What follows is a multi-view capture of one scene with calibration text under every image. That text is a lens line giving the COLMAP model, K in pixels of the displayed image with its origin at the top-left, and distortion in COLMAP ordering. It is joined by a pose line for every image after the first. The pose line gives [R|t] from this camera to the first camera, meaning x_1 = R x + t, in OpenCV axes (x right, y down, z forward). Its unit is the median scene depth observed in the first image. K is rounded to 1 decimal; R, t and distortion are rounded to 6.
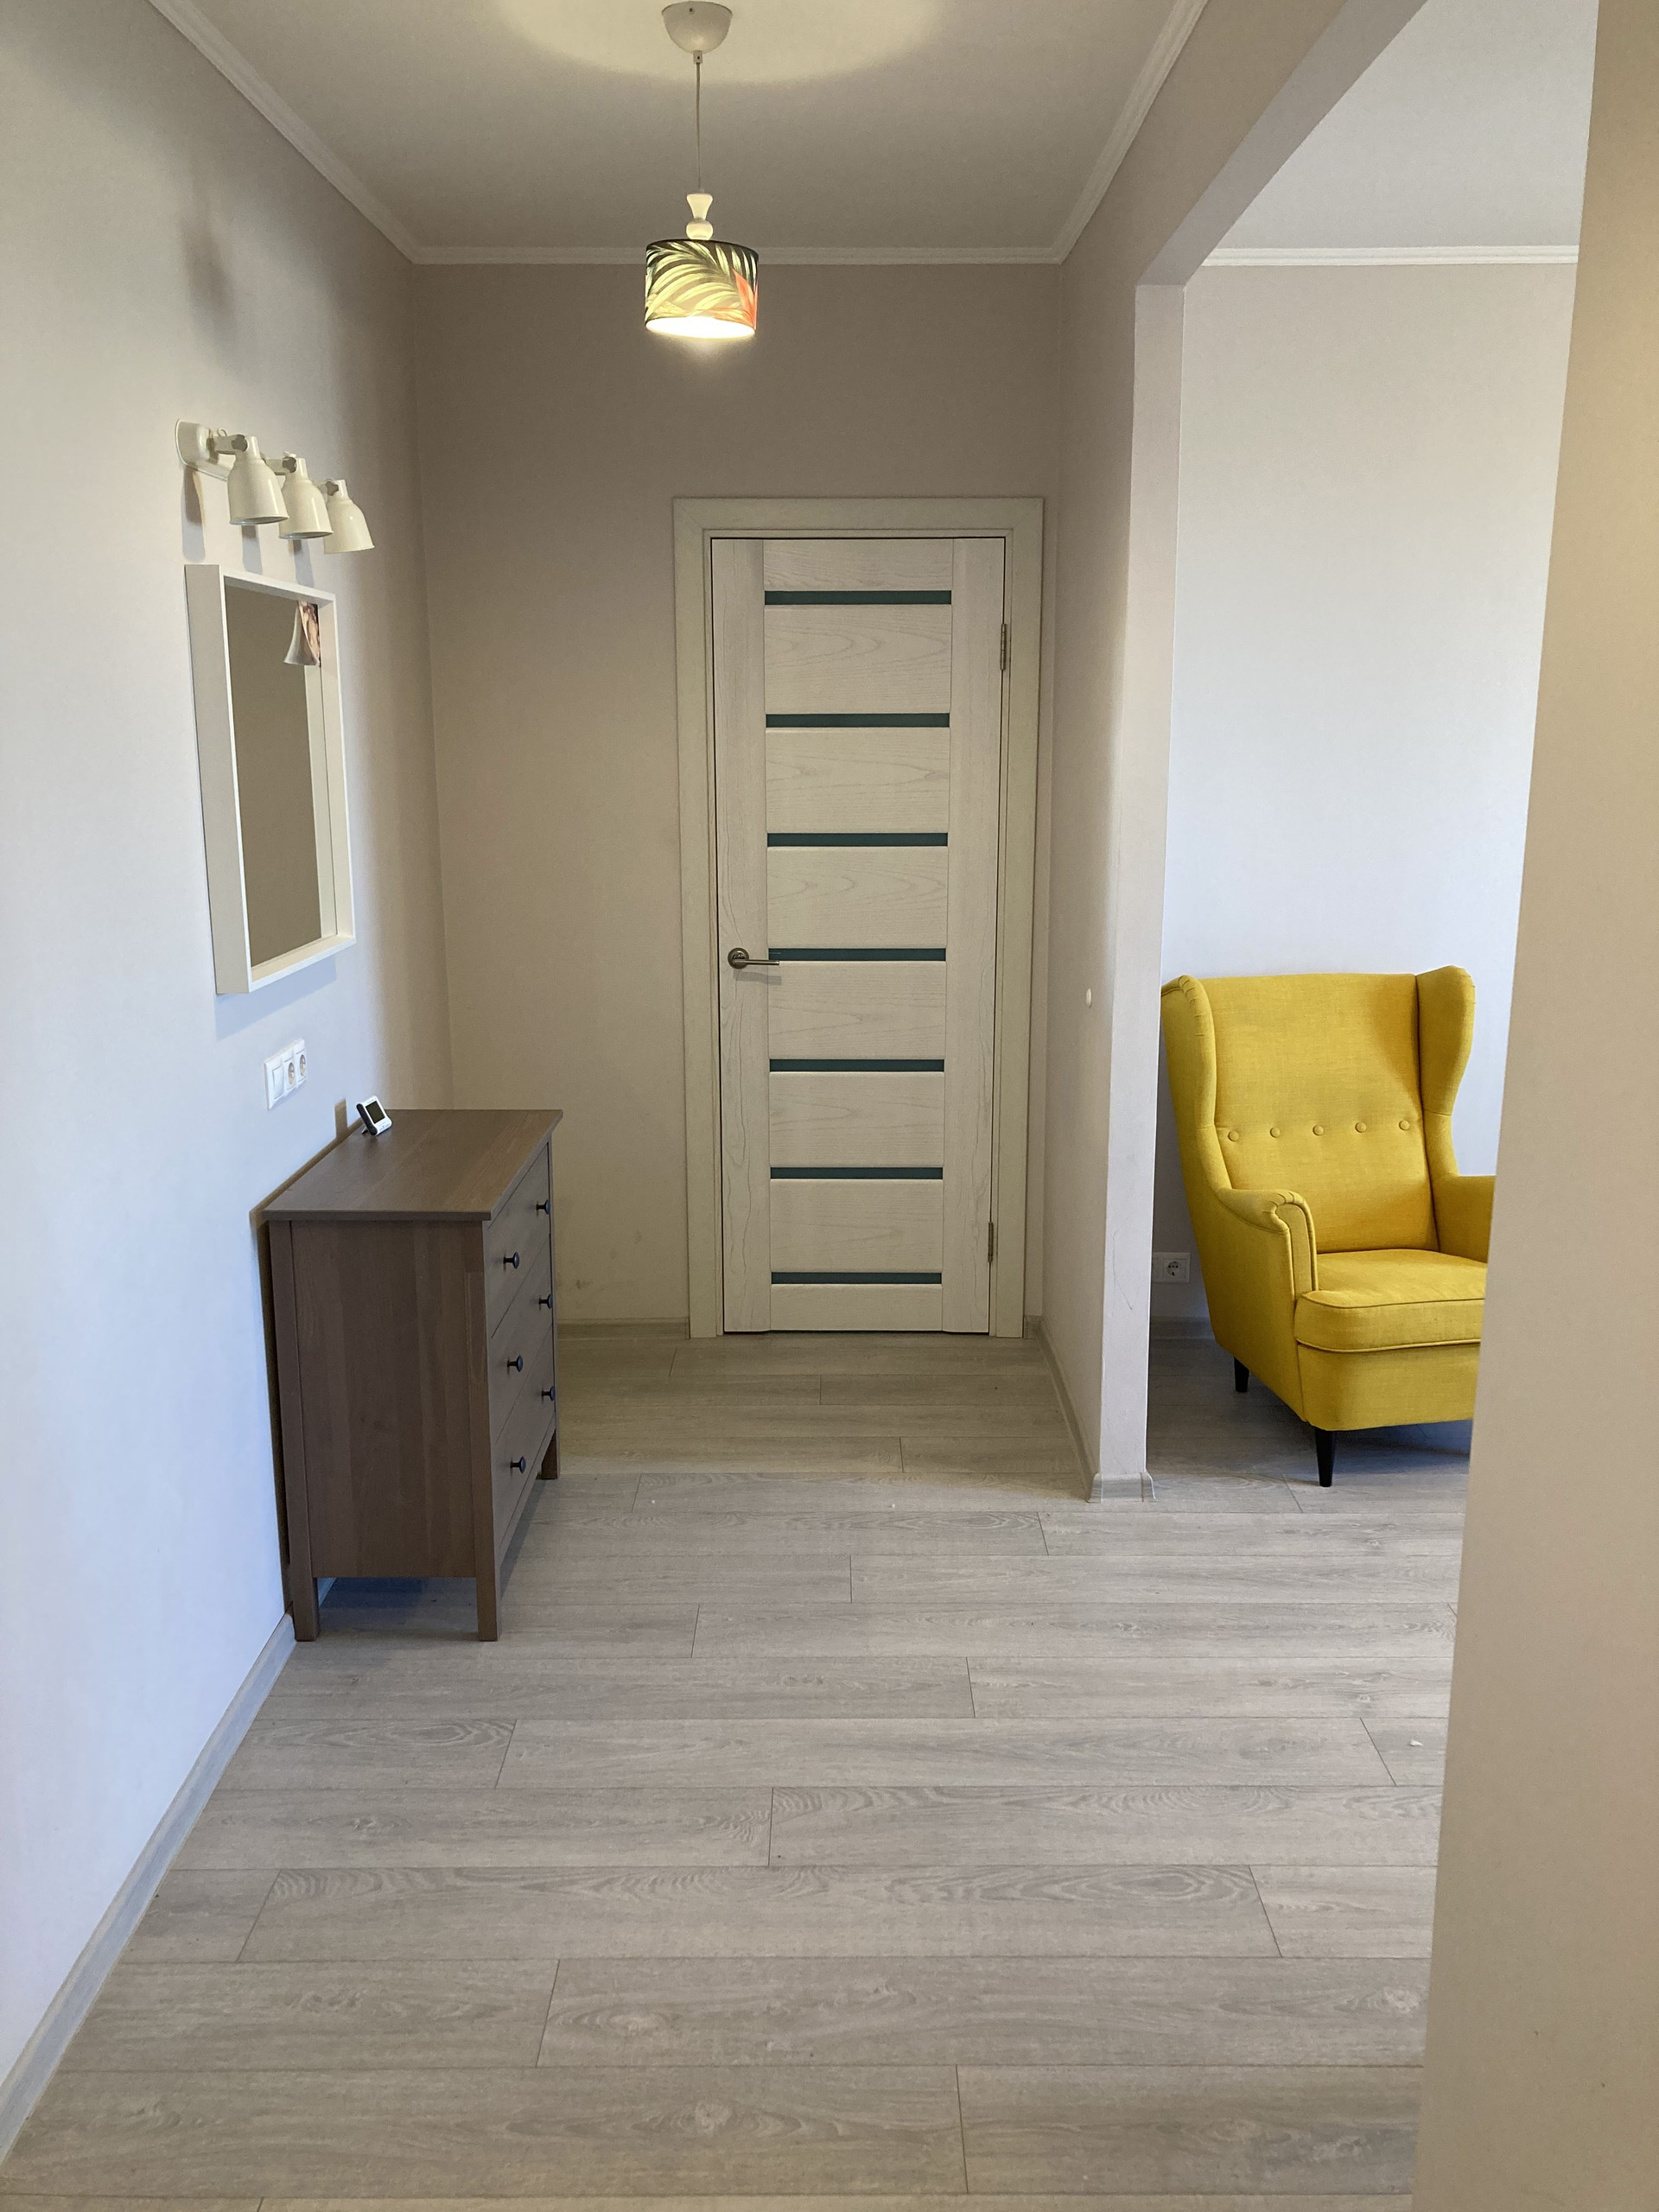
lens RADIAL K [[1804.6, 0, 830.7], [0, 1804.6, 1114.5], [0, 0, 1]] dist [0.037734, -0.025894]
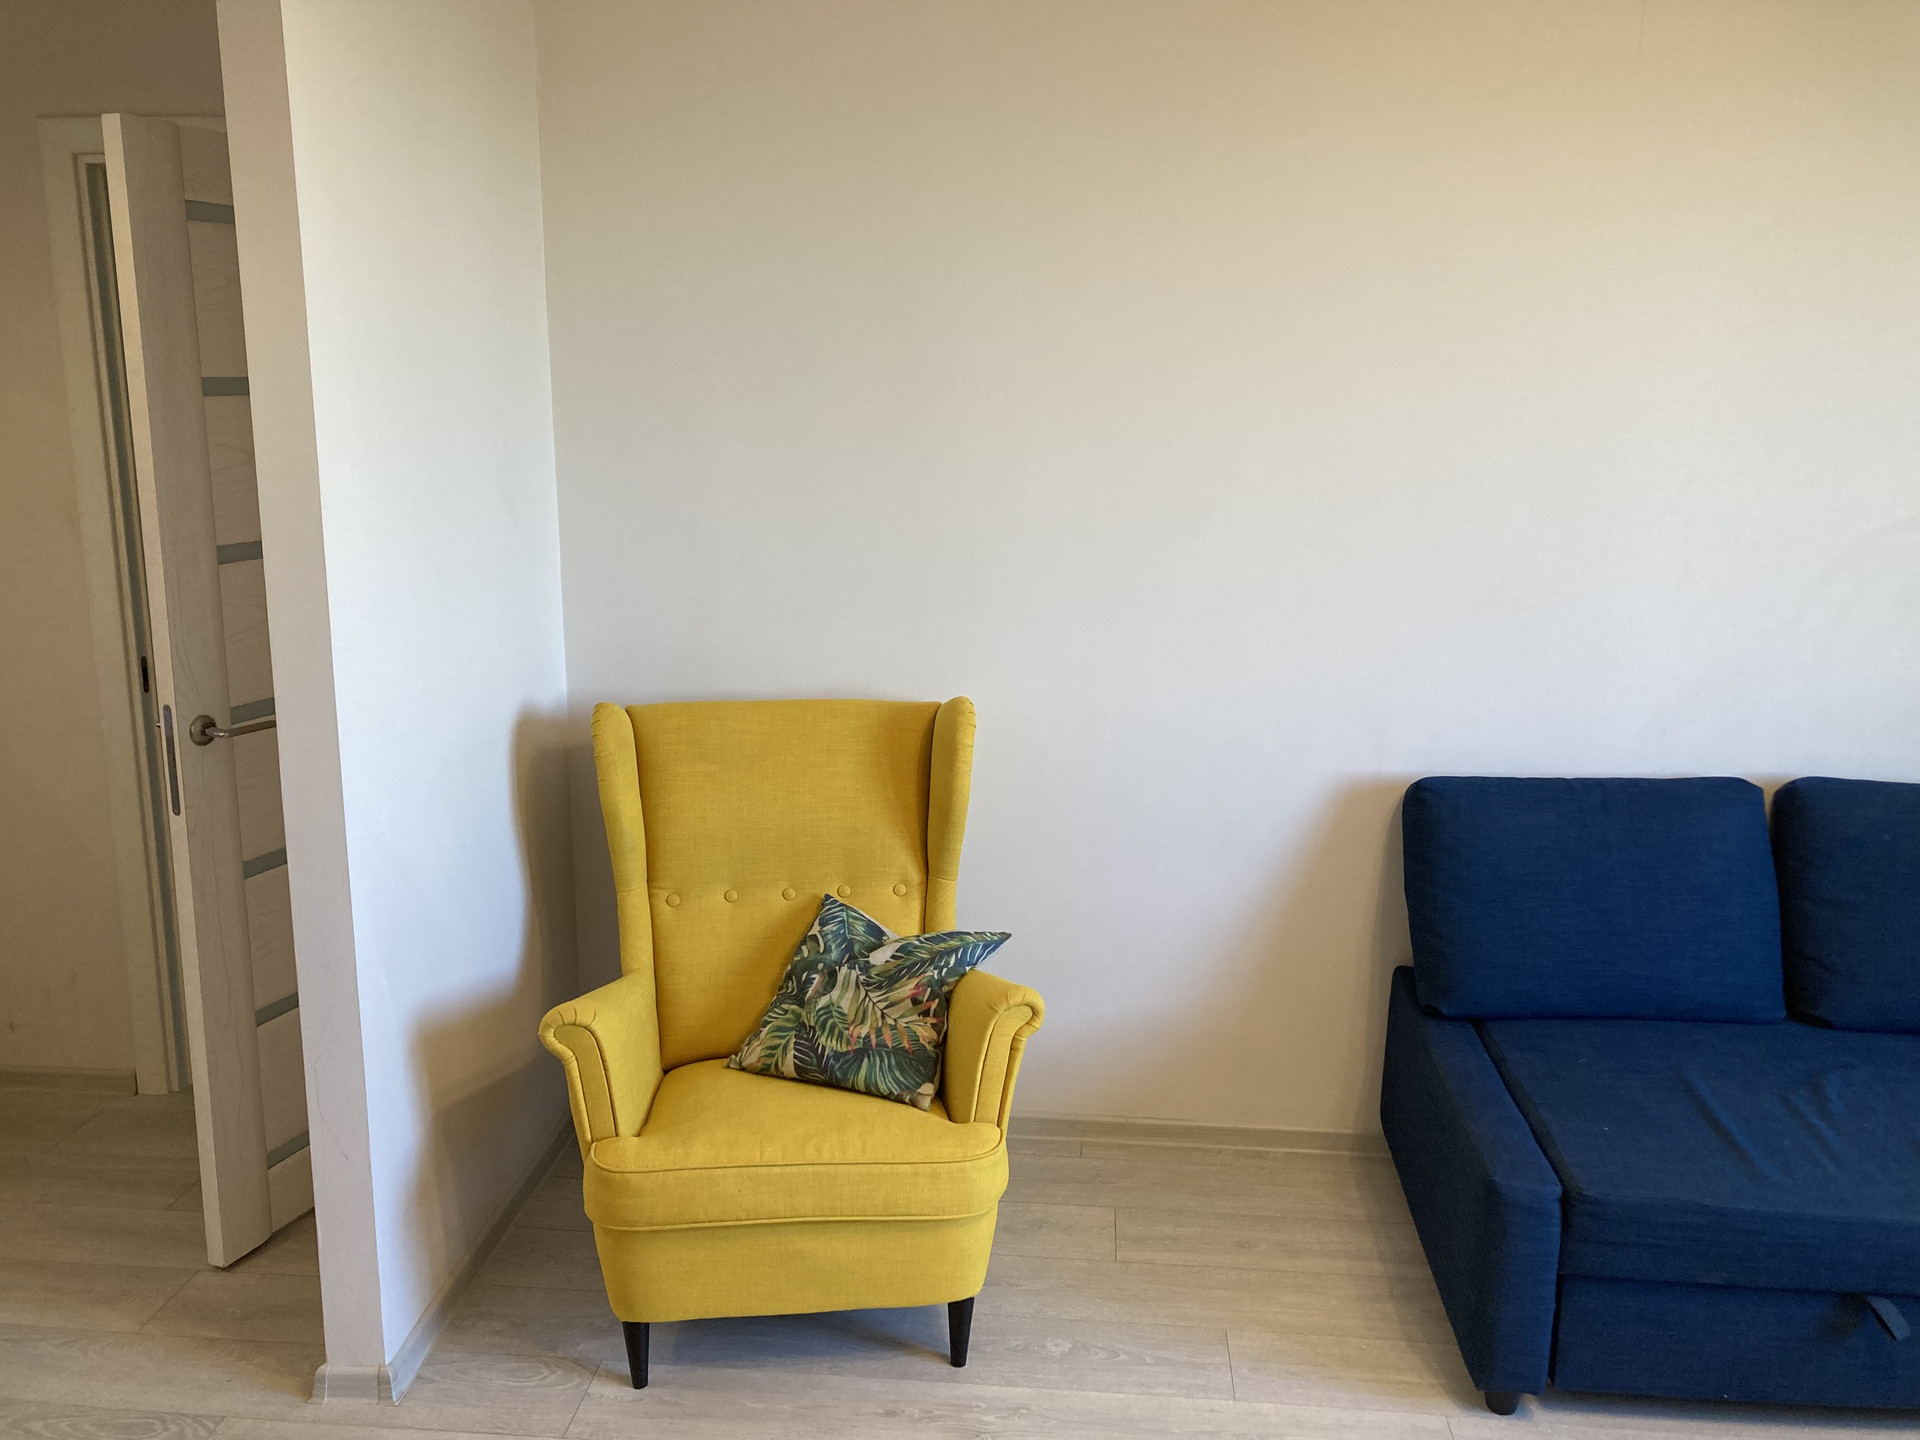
lens RADIAL K [[1566.4, 0, 956.0], [0, 1566.4, 709.4], [0, 0, 1]] dist [0.037734, -0.025894]
pose [[0.996393, 0.028392, -0.079962, 0.408829], [-0.028720, 0.999583, -0.002952, -0.076389], [0.079845, 0.005237, 0.996794, 0.307775]]
